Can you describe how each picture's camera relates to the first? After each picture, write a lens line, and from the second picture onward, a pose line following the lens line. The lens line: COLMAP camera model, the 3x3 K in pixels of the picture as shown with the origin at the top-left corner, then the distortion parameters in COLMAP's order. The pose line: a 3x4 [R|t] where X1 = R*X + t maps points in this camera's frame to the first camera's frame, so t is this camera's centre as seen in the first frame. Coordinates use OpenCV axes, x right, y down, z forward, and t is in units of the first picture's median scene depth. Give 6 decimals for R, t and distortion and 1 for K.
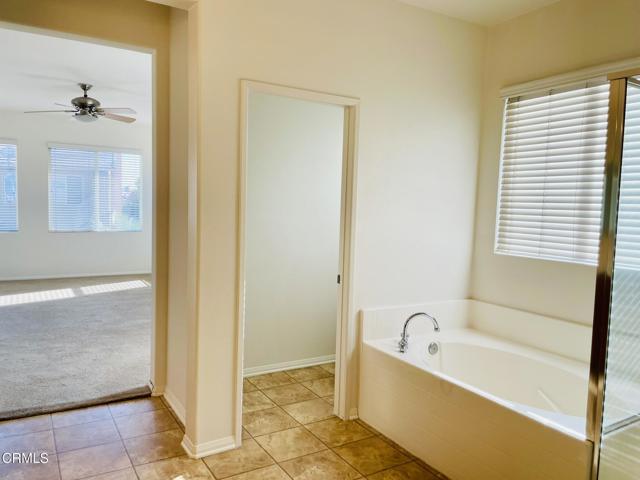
lens RADIAL K [[486.0, 0, 319.1], [0, 486.0, 243.4], [0, 0, 1]] dist [0.013903, -0.030227]
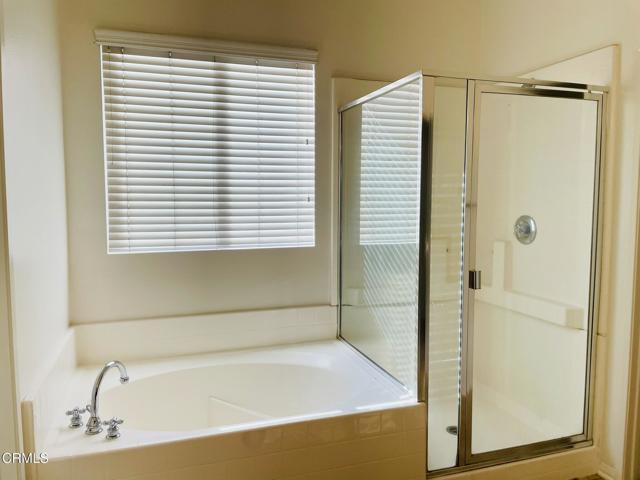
lens RADIAL K [[486.0, 0, 318.9], [0, 486.0, 235.4], [0, 0, 1]] dist [0.013903, -0.030227]
pose [[0.198031, -0.110038, 0.974000, -0.306927], [0.079453, 0.992211, 0.095942, -0.056220], [-0.976970, 0.058388, 0.205231, 0.555214]]
